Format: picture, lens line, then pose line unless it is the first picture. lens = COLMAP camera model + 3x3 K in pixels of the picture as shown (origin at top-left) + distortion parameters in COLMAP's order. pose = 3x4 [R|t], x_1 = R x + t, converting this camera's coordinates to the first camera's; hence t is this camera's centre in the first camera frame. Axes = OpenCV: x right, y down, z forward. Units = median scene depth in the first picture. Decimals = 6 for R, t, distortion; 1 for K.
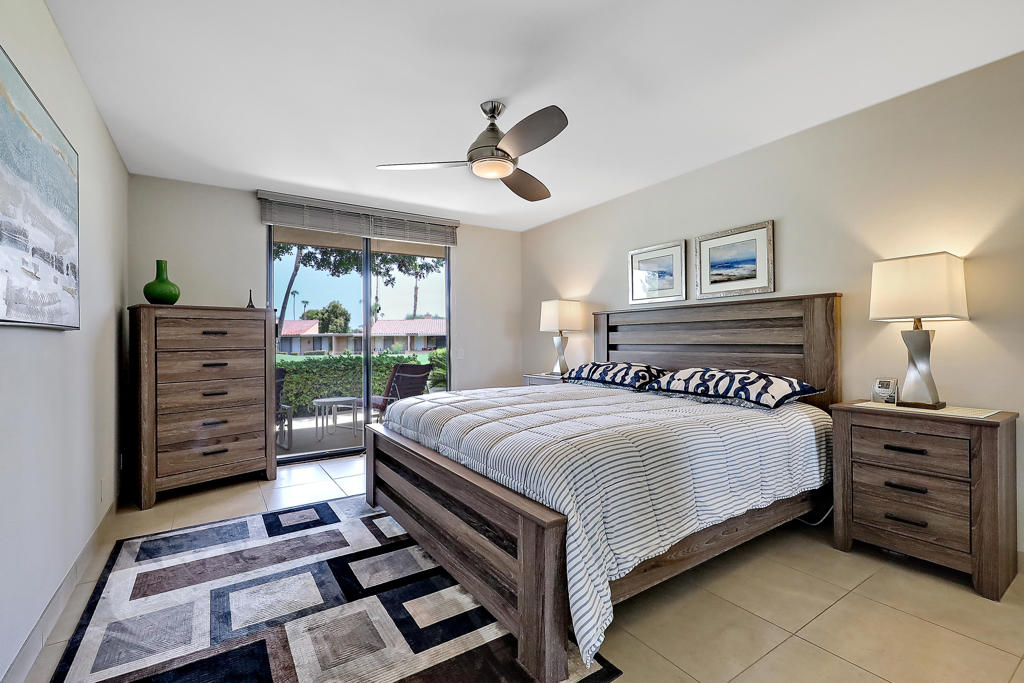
lens RADIAL K [[453.7, 0, 512.8], [0, 453.7, 337.0], [0, 0, 1]] dist [0.004489, -0.000097]
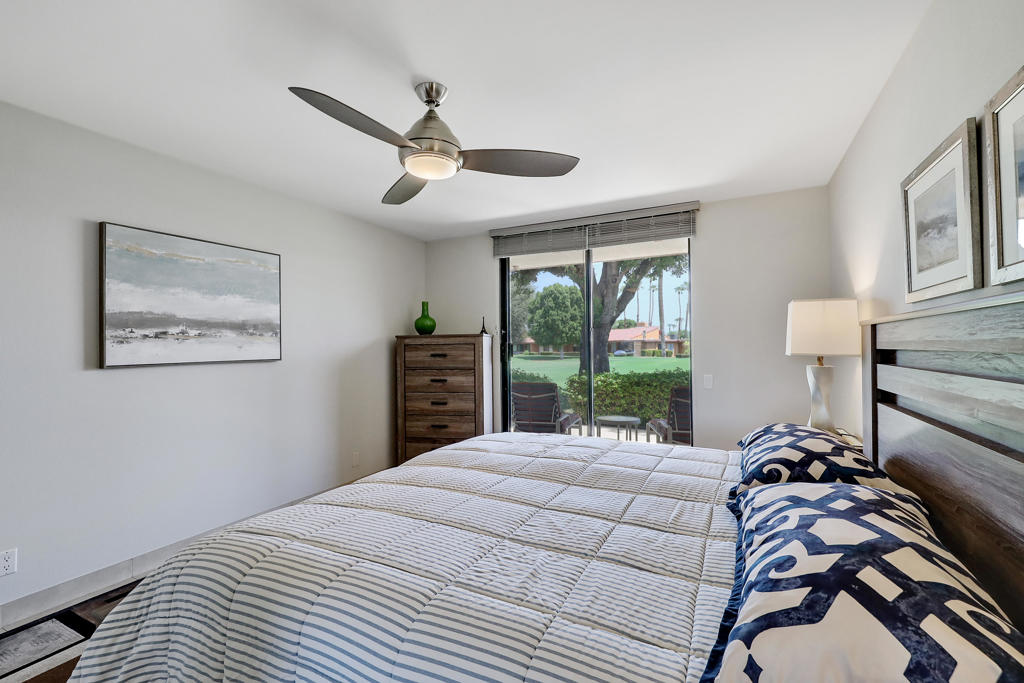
lens RADIAL K [[453.7, 0, 515.9], [0, 453.7, 342.5], [0, 0, 1]] dist [0.004489, -0.000097]
pose [[0.502051, -0.000162, -0.864838, 0.537875], [0.009374, 0.999942, 0.005254, -0.048880], [0.864787, -0.010744, 0.502023, 0.541627]]
